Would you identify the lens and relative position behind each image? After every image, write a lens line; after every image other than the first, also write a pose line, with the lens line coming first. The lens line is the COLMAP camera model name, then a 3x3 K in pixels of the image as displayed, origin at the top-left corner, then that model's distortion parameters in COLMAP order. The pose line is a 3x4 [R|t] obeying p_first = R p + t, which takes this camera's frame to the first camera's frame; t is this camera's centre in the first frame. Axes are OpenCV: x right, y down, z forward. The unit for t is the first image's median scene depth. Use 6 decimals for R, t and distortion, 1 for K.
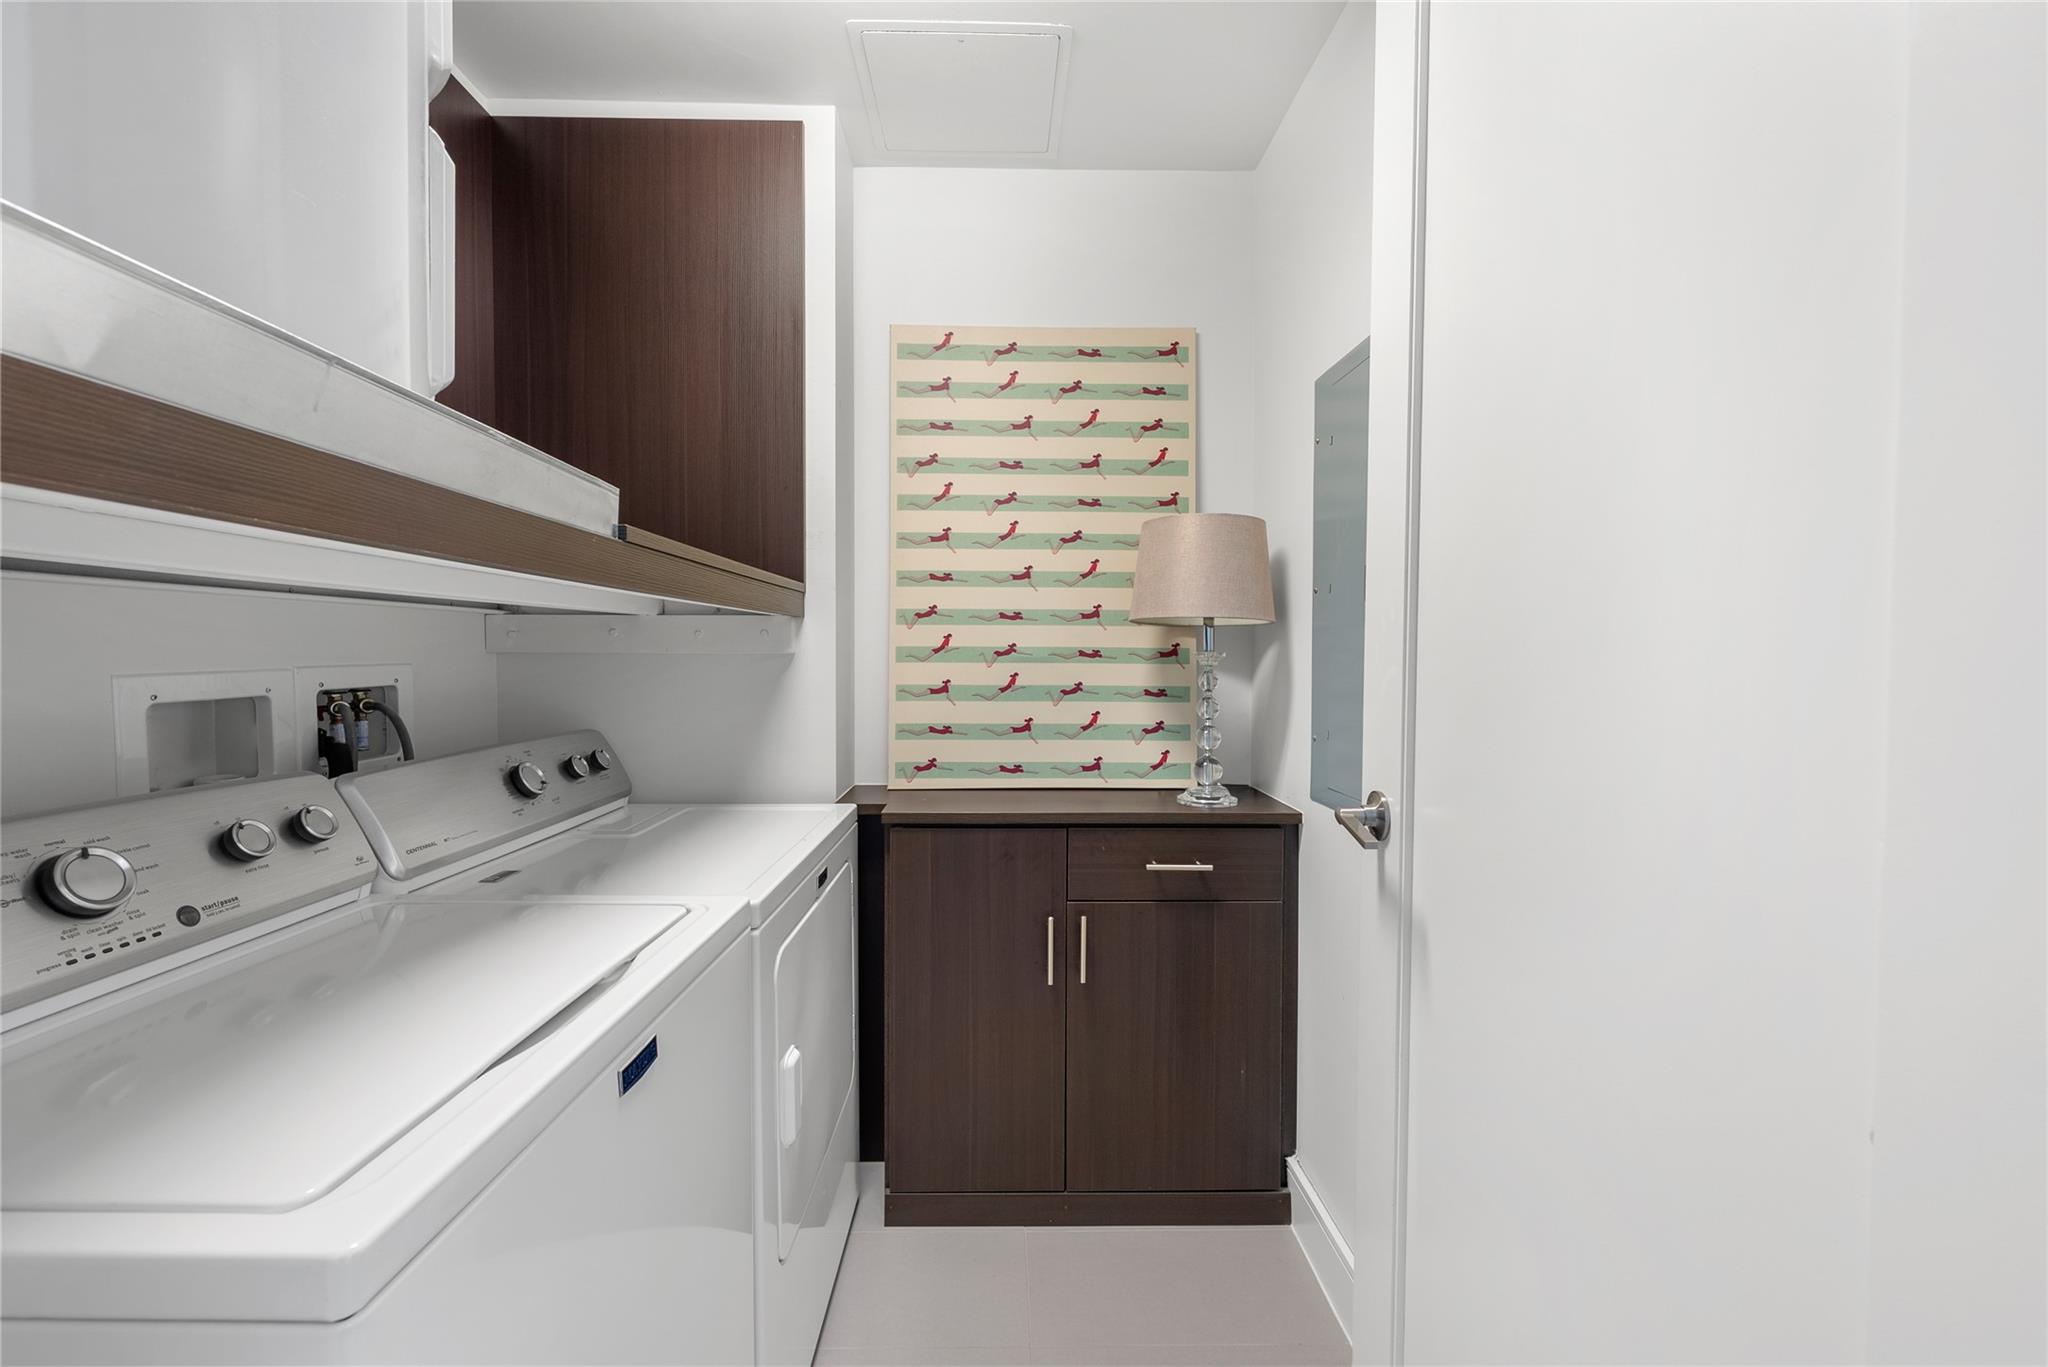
lens RADIAL K [[883.8, 0, 1024.6], [0, 883.8, 678.0], [0, 0, 1]] dist [0.000812, 0.000047]
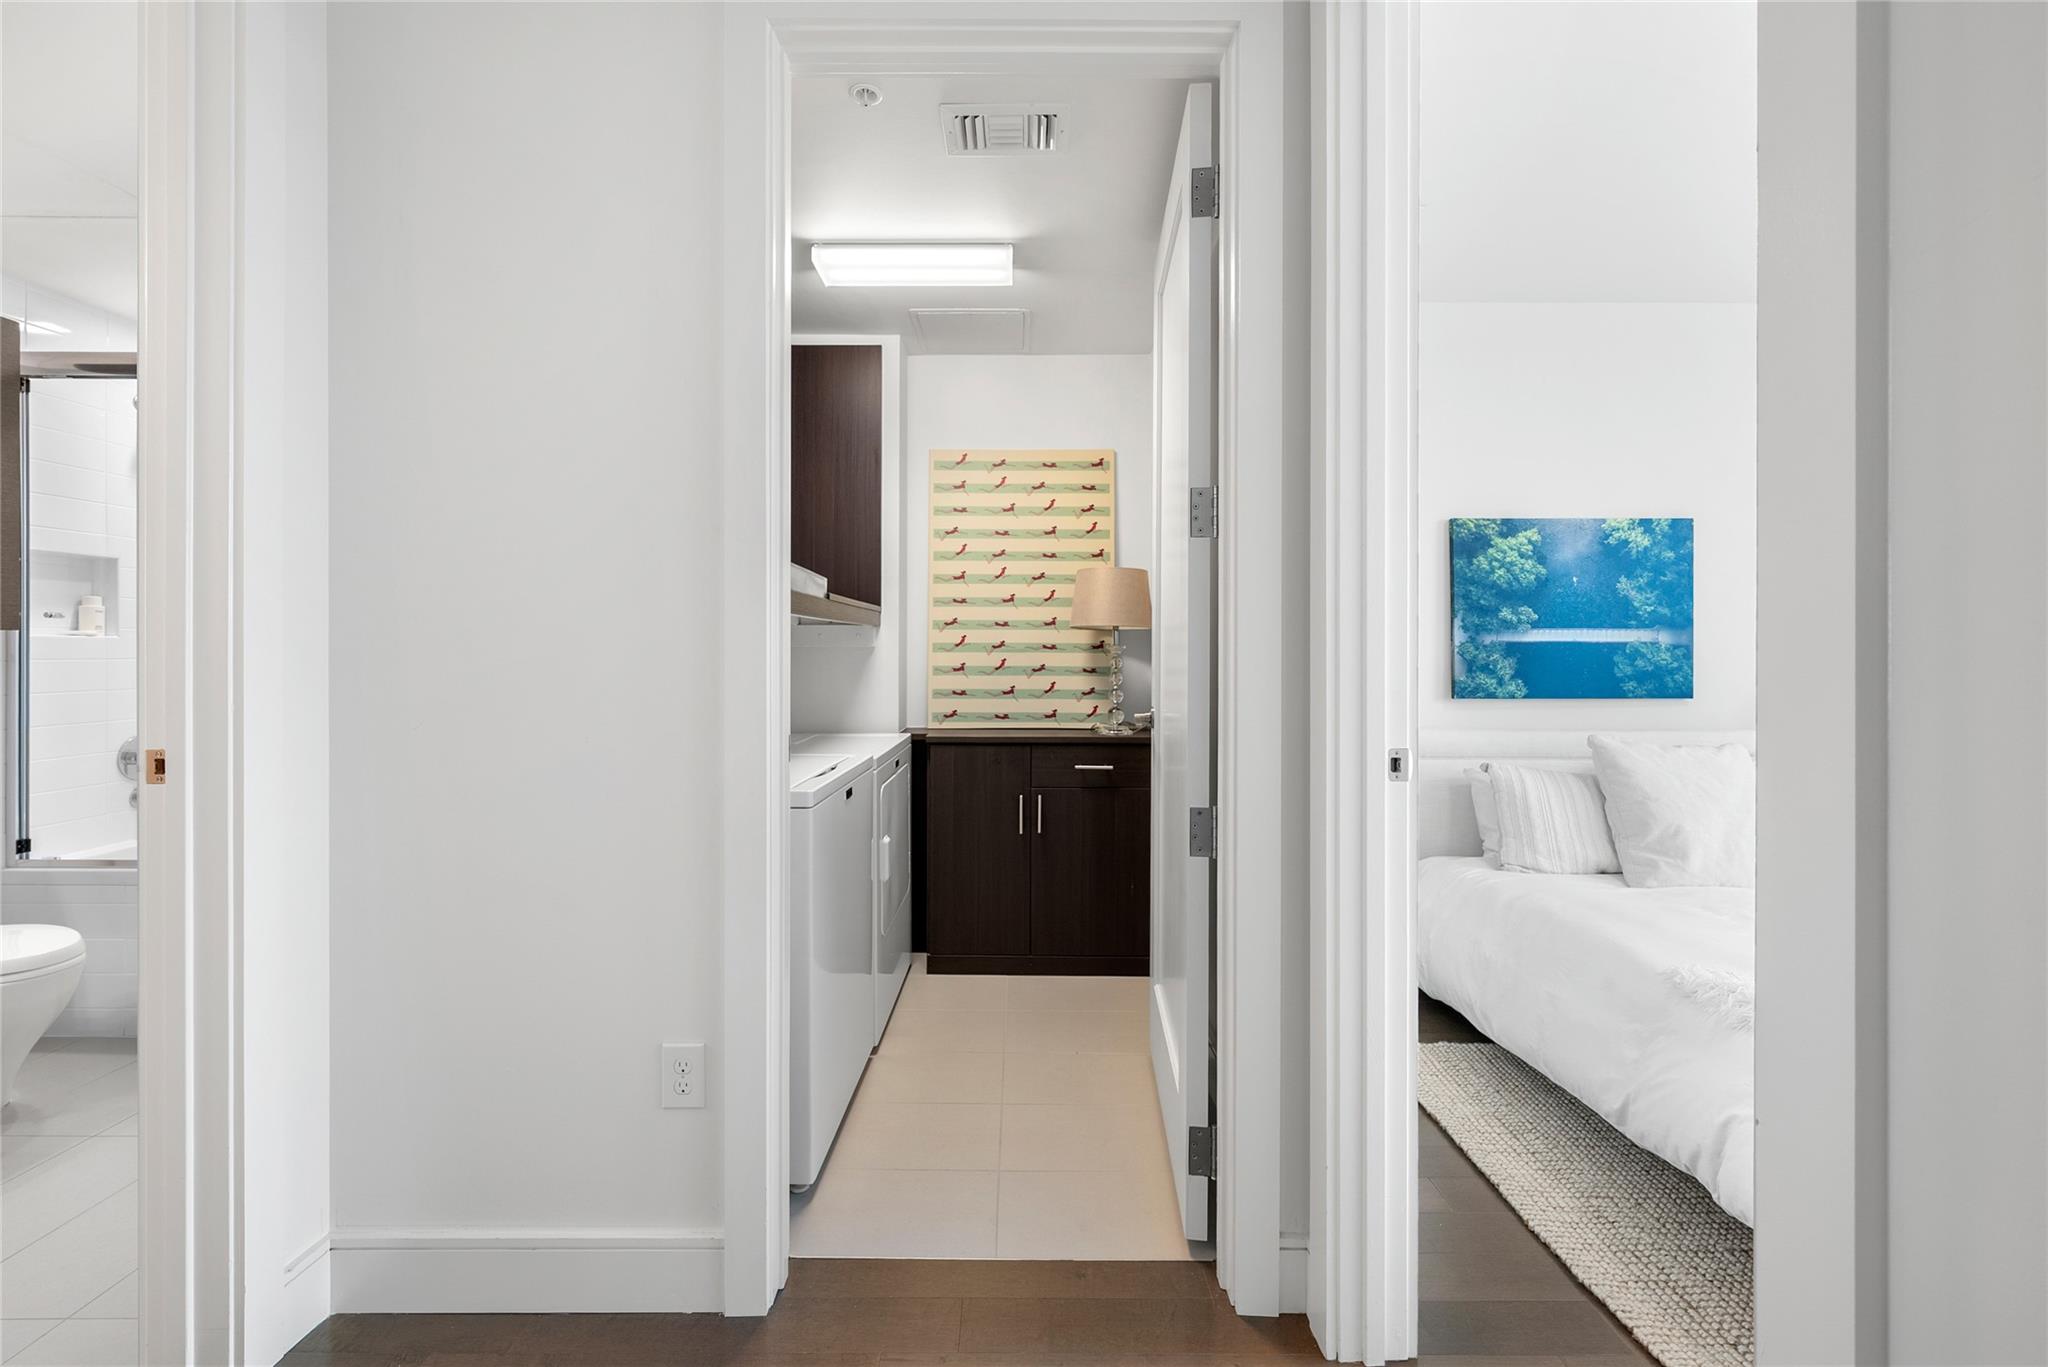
lens RADIAL K [[854.4, 0, 1024.6], [0, 854.4, 646.3], [0, 0, 1]] dist [0.000853, 0.000126]
pose [[0.999757, -0.001627, -0.021998, 0.062188], [0.000927, 0.999495, -0.031764, 0.022099], [0.022039, 0.031736, 0.999253, -0.597761]]
